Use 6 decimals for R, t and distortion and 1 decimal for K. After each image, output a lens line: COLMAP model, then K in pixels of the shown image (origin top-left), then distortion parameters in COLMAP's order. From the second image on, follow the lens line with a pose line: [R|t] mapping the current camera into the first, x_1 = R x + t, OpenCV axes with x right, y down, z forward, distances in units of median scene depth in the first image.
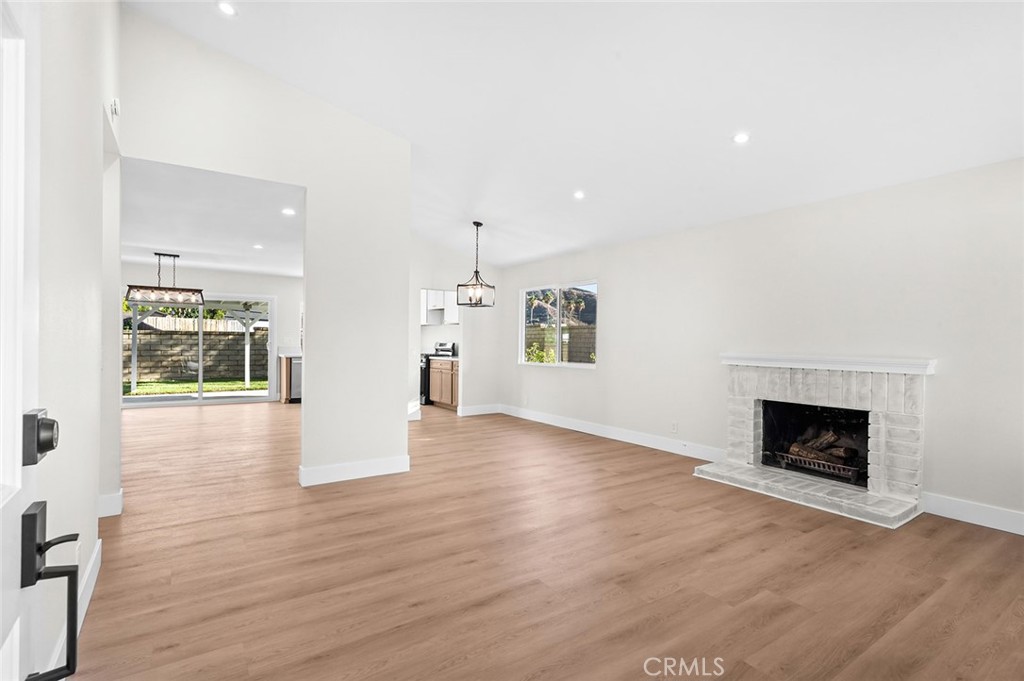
lens RADIAL K [[483.2, 0, 513.3], [0, 483.2, 345.7], [0, 0, 1]] dist [0.001587, -0.000134]
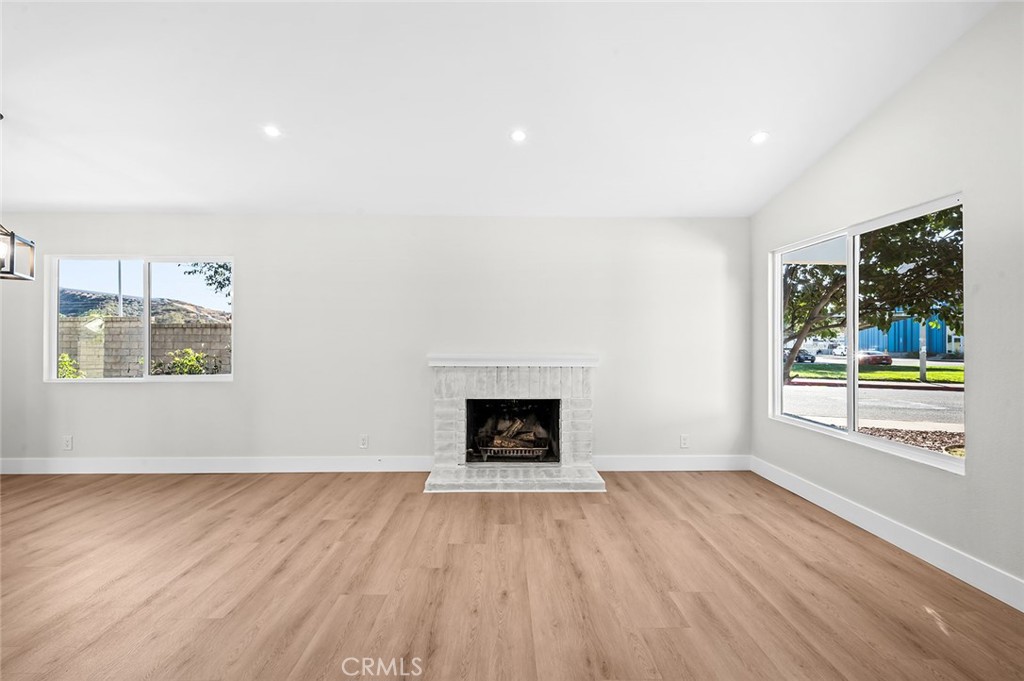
lens RADIAL K [[455.6, 0, 512.0], [0, 455.6, 340.5], [0, 0, 1]] dist [-0.001913, -0.000791]
pose [[0.547406, -0.011619, 0.836787, -0.278217], [0.010765, 0.999919, 0.006842, -0.020331], [-0.836798, 0.005262, 0.547486, 0.463420]]
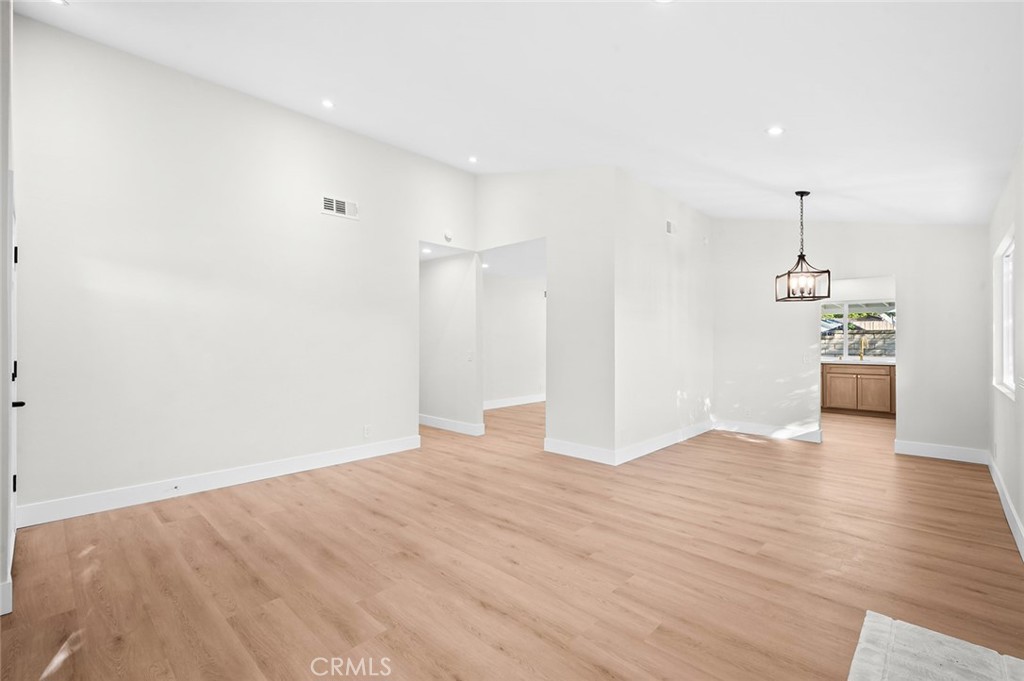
lens RADIAL K [[455.6, 0, 512.0], [0, 455.6, 340.5], [0, 0, 1]] dist [-0.001913, -0.000791]
pose [[0.205979, -0.013560, -0.978462, 0.862116], [-0.005328, 0.999874, -0.014978, -0.007260], [0.978542, 0.008298, 0.205881, 0.648965]]
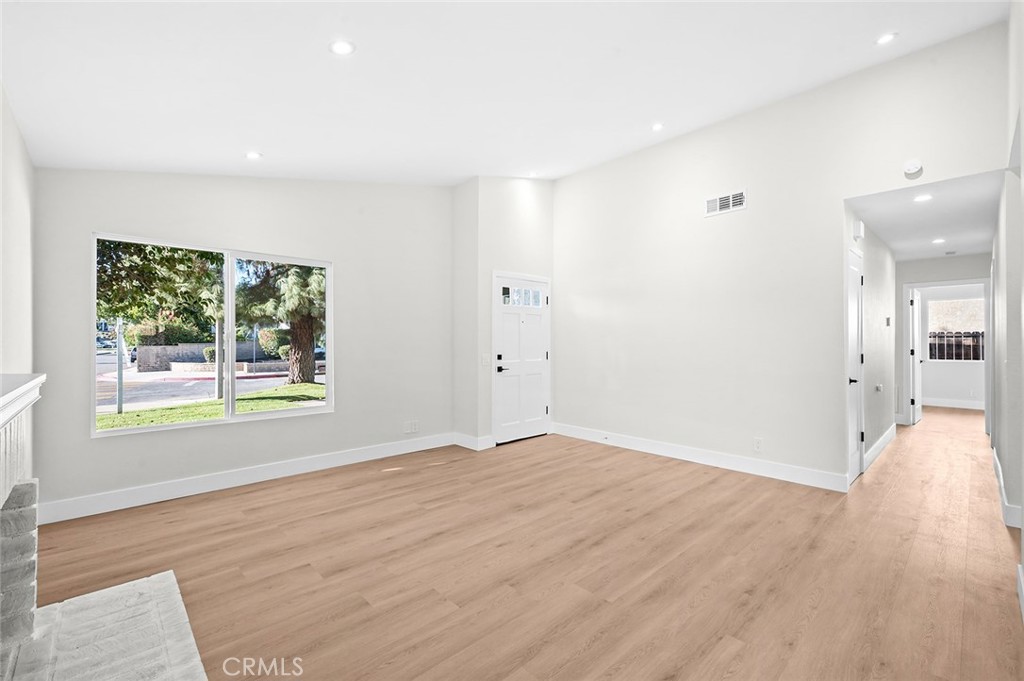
lens RADIAL K [[436.7, 0, 510.4], [0, 436.7, 340.5], [0, 0, 1]] dist [-0.001419, -0.000230]
pose [[-0.989016, -0.011676, -0.147346, 0.293346], [-0.012367, 0.999916, 0.003775, -0.021963], [0.147290, 0.005556, -0.989078, 1.486189]]
